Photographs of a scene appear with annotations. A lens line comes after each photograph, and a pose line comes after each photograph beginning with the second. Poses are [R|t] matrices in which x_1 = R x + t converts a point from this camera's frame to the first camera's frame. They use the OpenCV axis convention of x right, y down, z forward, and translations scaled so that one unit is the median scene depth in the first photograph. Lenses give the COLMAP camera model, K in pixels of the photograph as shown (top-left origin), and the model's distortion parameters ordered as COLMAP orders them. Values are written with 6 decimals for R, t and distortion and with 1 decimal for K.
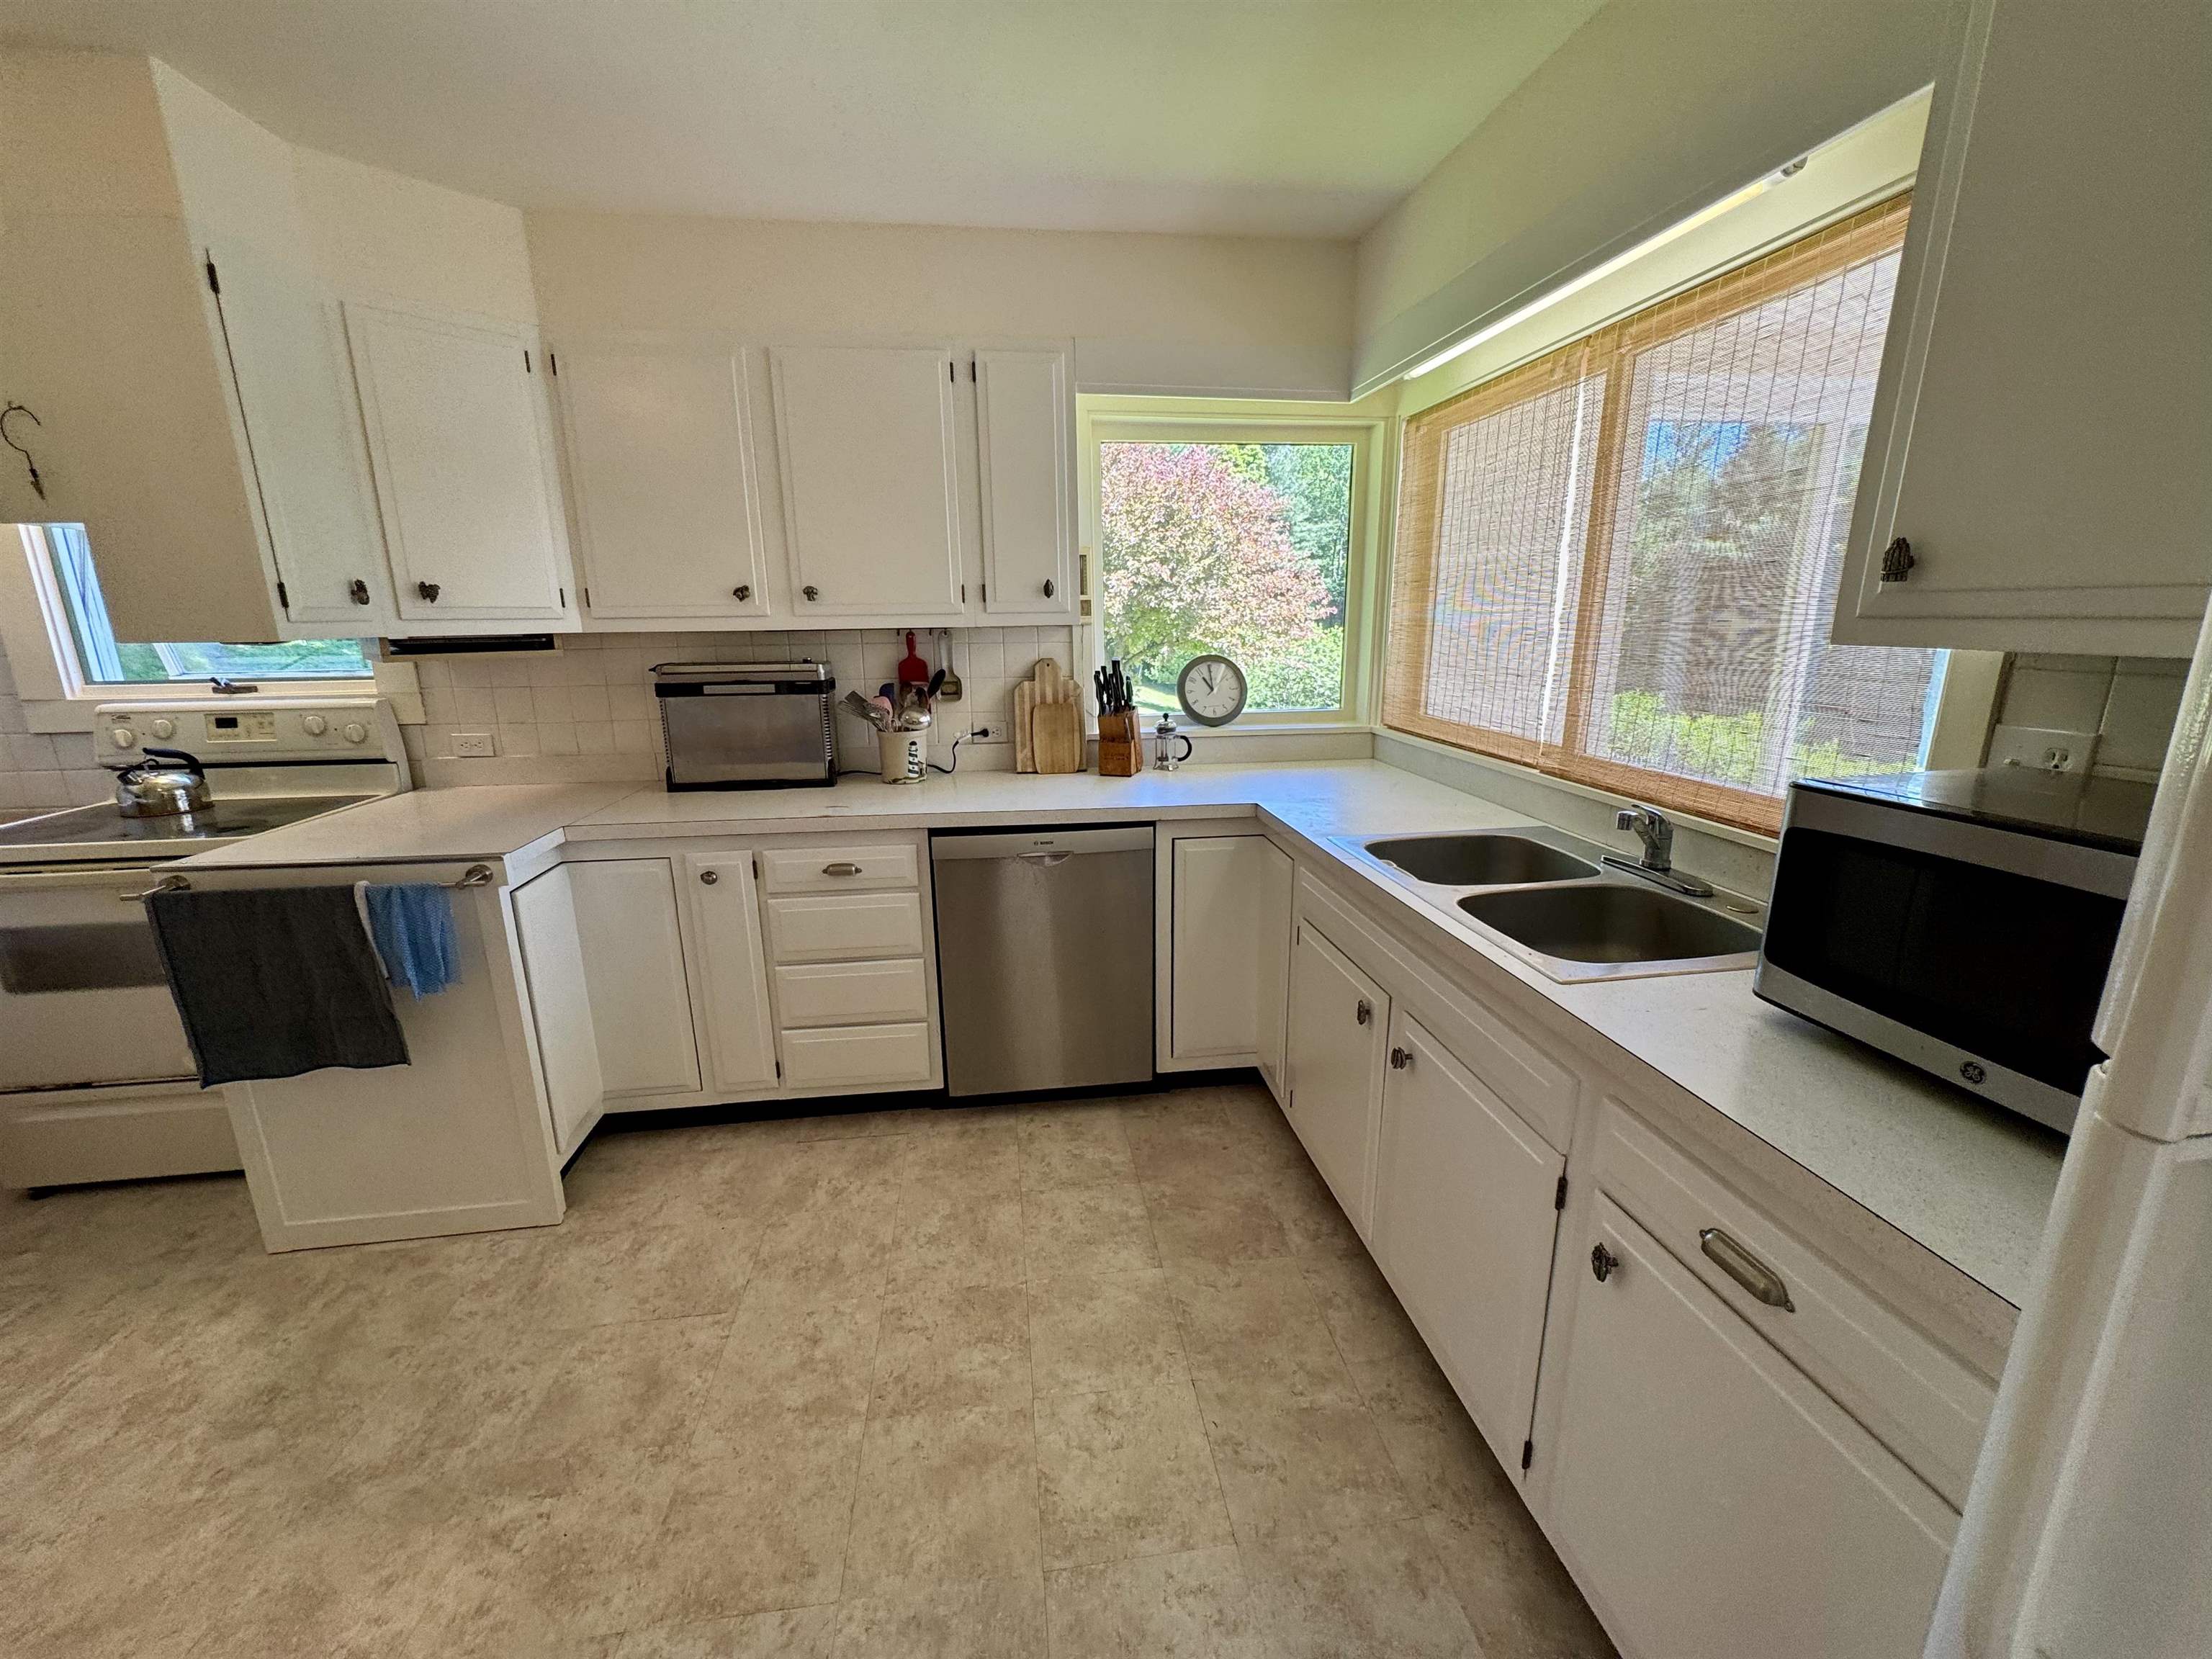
lens RADIAL K [[881.8, 0, 1109.0], [0, 881.8, 830.4], [0, 0, 1]] dist [-0.002866, 0.000131]
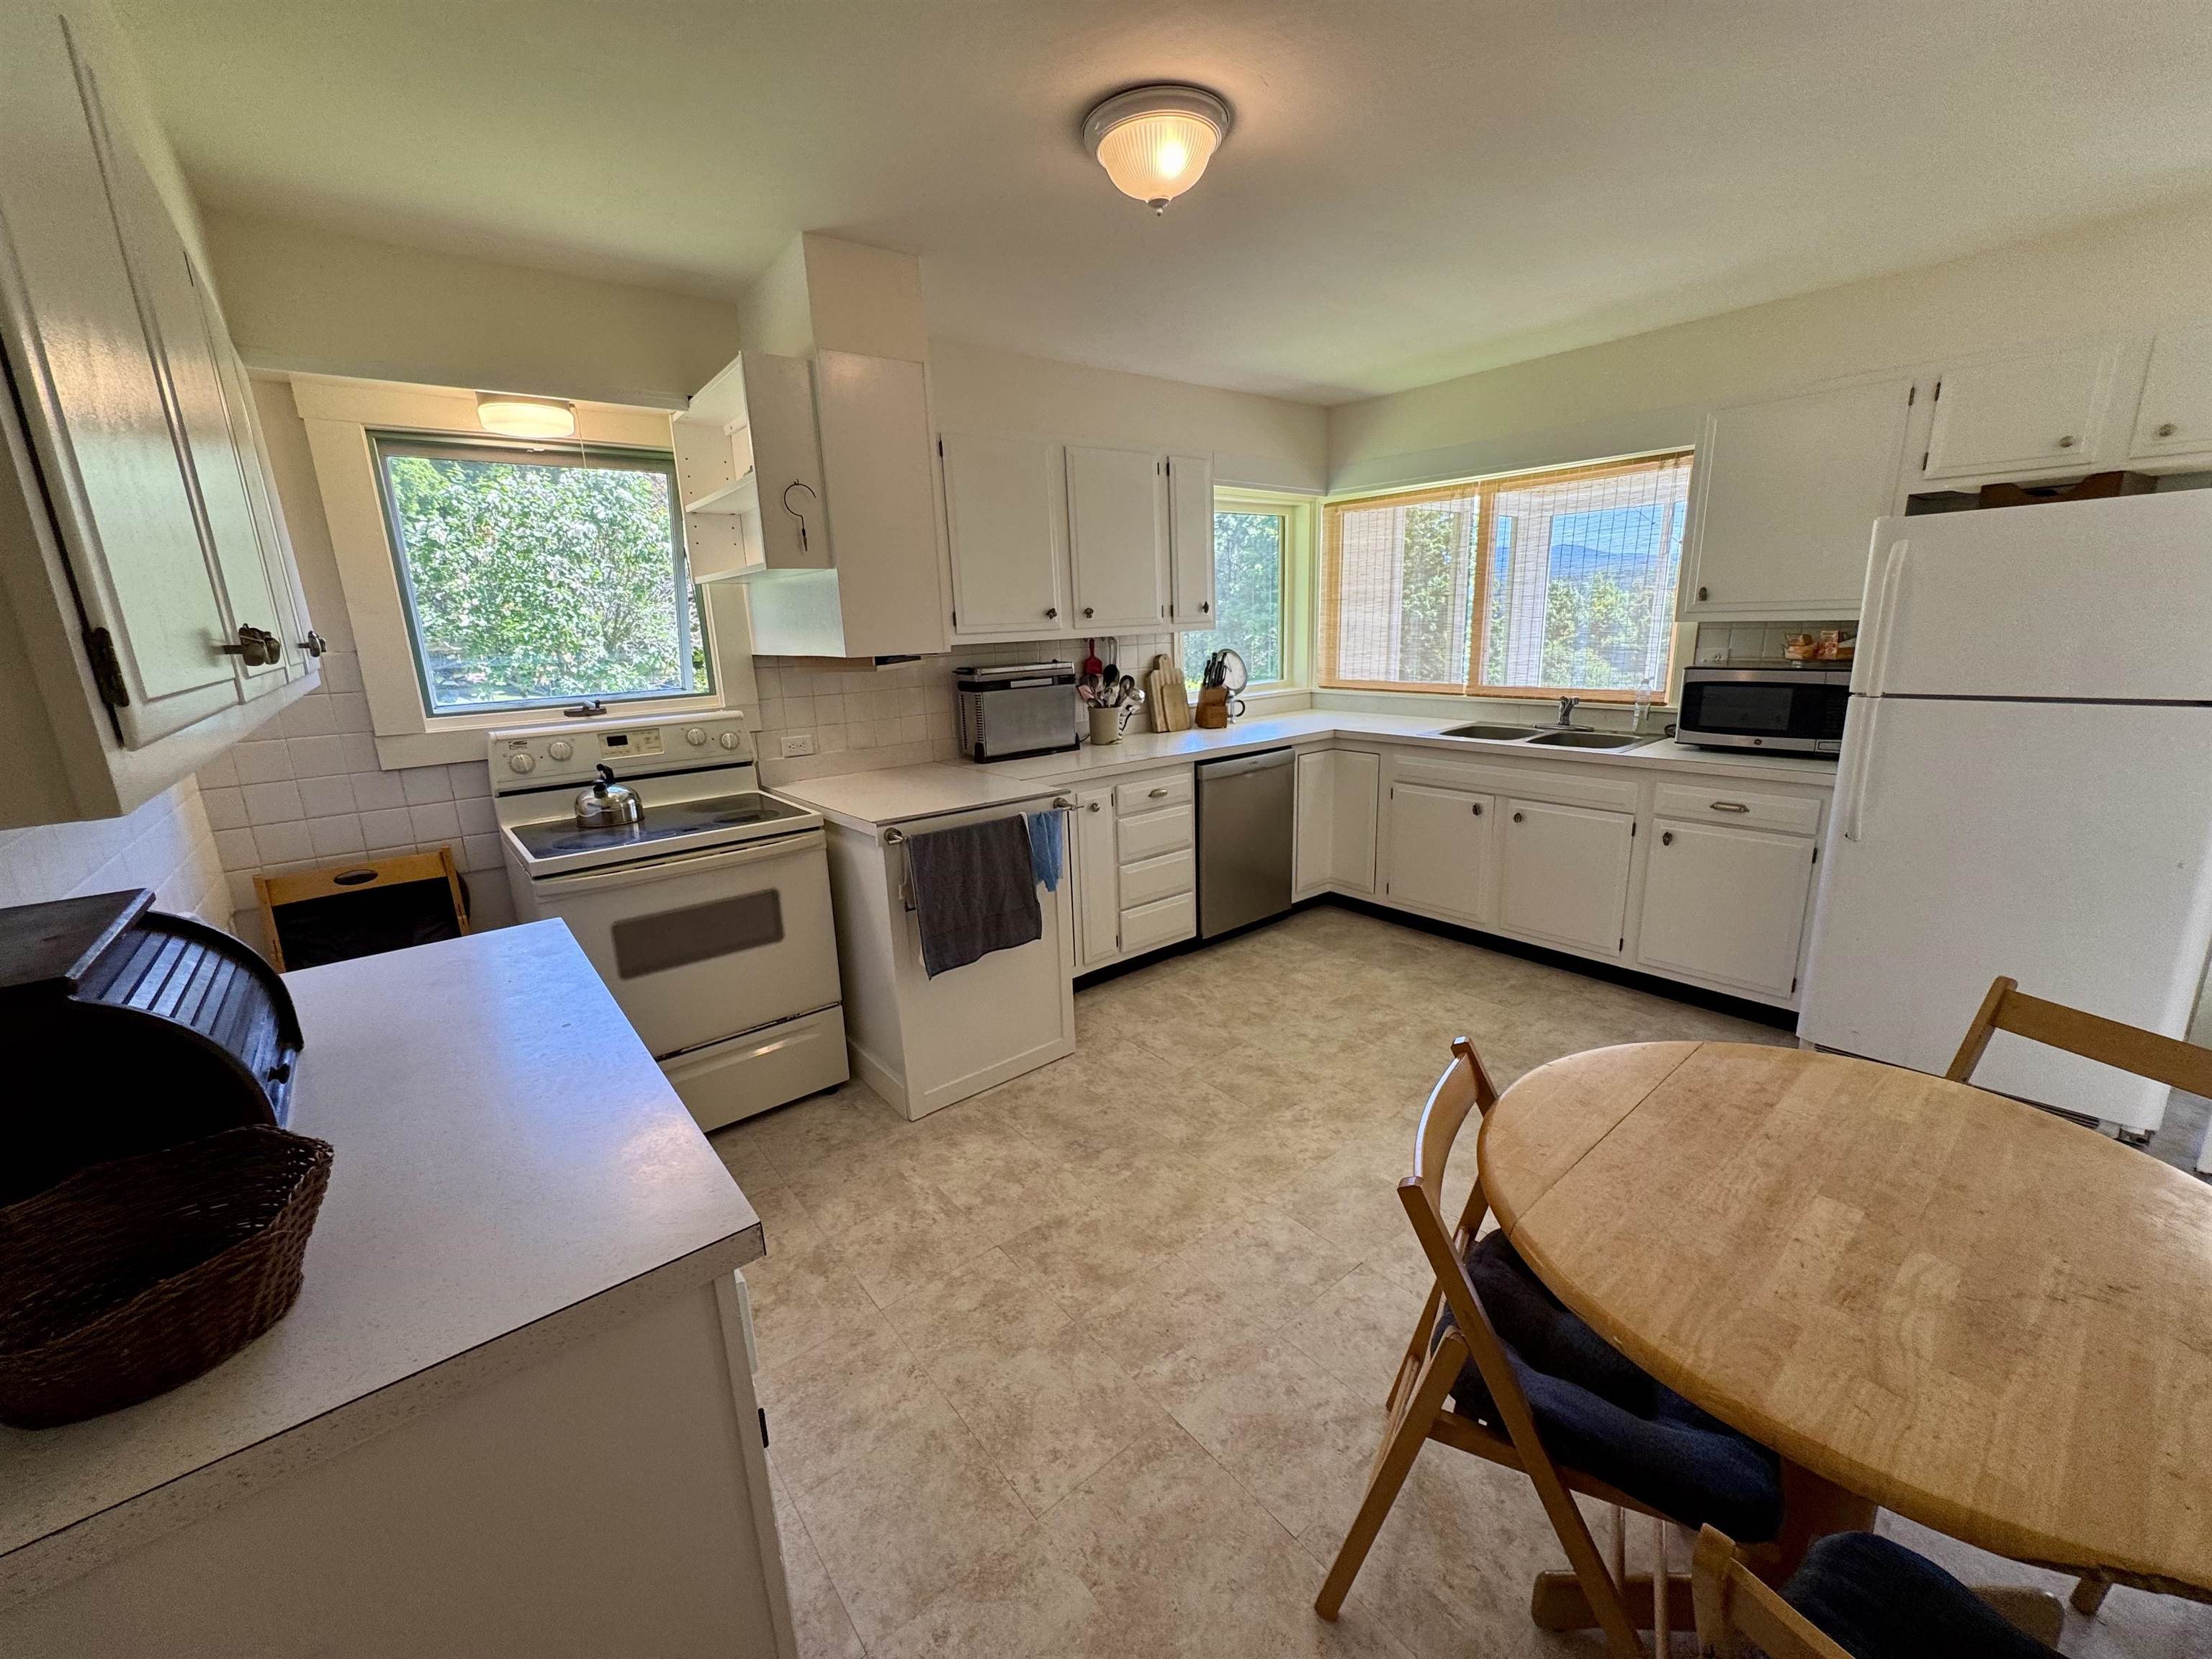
lens RADIAL K [[881.8, 0, 1109.0], [0, 881.8, 830.4], [0, 0, 1]] dist [-0.002866, 0.000131]
pose [[0.851756, -0.143067, 0.504028, -1.147412], [0.151203, 0.988187, 0.024978, 0.057221], [-0.501647, 0.054935, 0.863326, -0.265667]]
